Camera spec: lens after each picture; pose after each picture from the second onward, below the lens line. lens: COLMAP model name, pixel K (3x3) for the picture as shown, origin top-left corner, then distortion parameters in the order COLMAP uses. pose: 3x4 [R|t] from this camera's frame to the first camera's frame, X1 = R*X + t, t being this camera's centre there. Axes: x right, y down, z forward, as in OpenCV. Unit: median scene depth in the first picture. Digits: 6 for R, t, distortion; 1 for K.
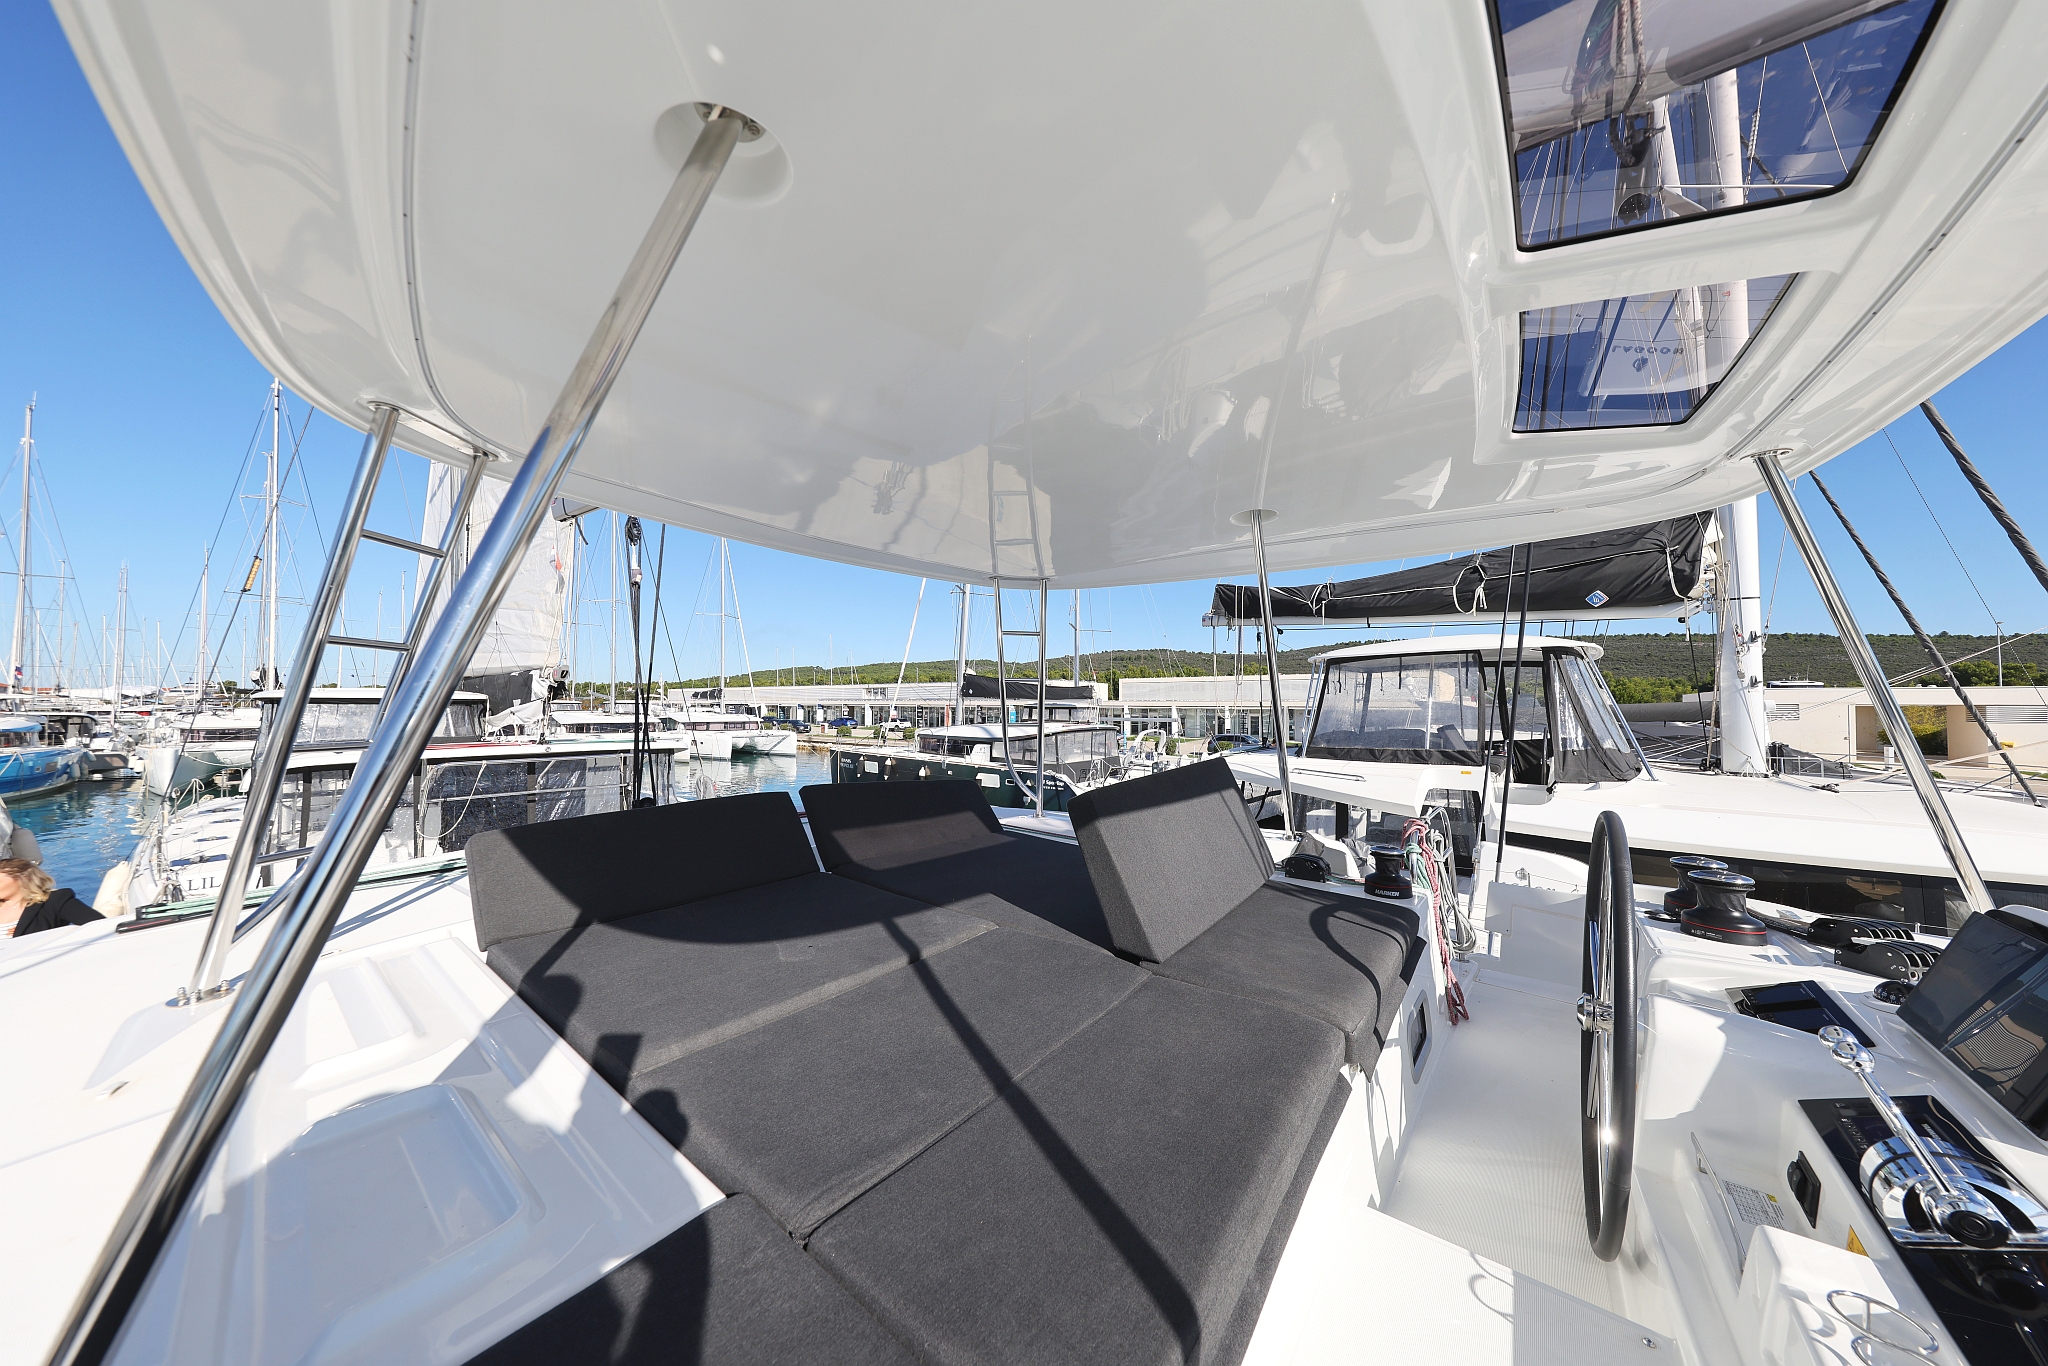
lens RADIAL K [[642.4, 0, 1033.8], [0, 642.4, 701.3], [0, 0, 1]] dist [0.001132, -0.000109]
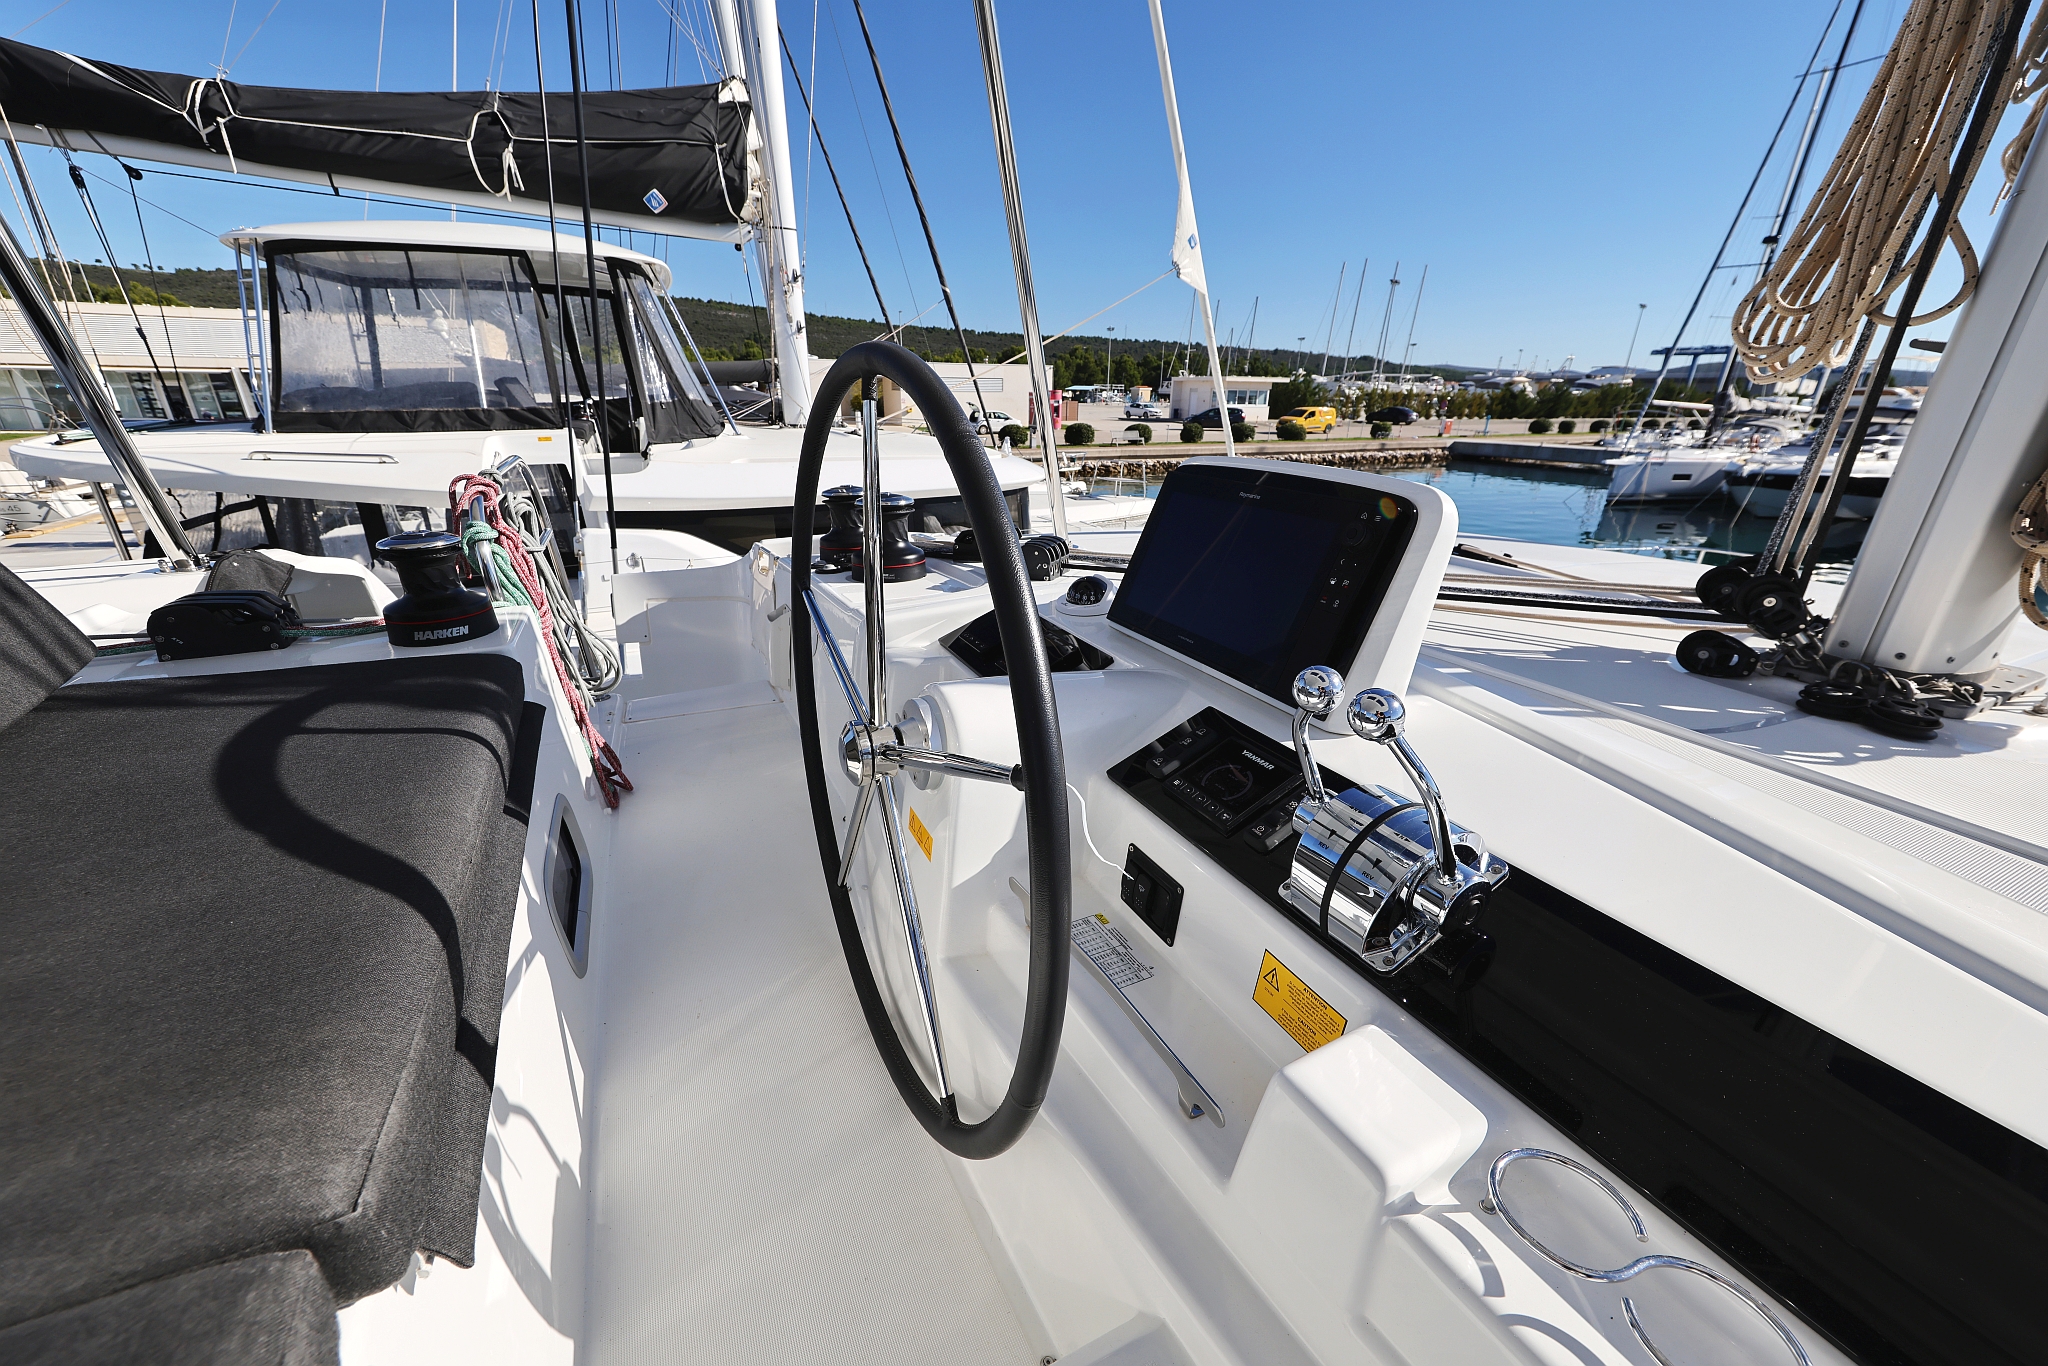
lens RADIAL K [[781.6, 0, 1021.1], [0, 781.6, 693.9], [0, 0, 1]] dist [0.003702, -0.001528]
pose [[0.435753, -0.330577, 0.837161, 0.068907], [-0.022618, 0.925795, 0.377349, 0.032651], [-0.899782, -0.183366, 0.395941, 0.110566]]
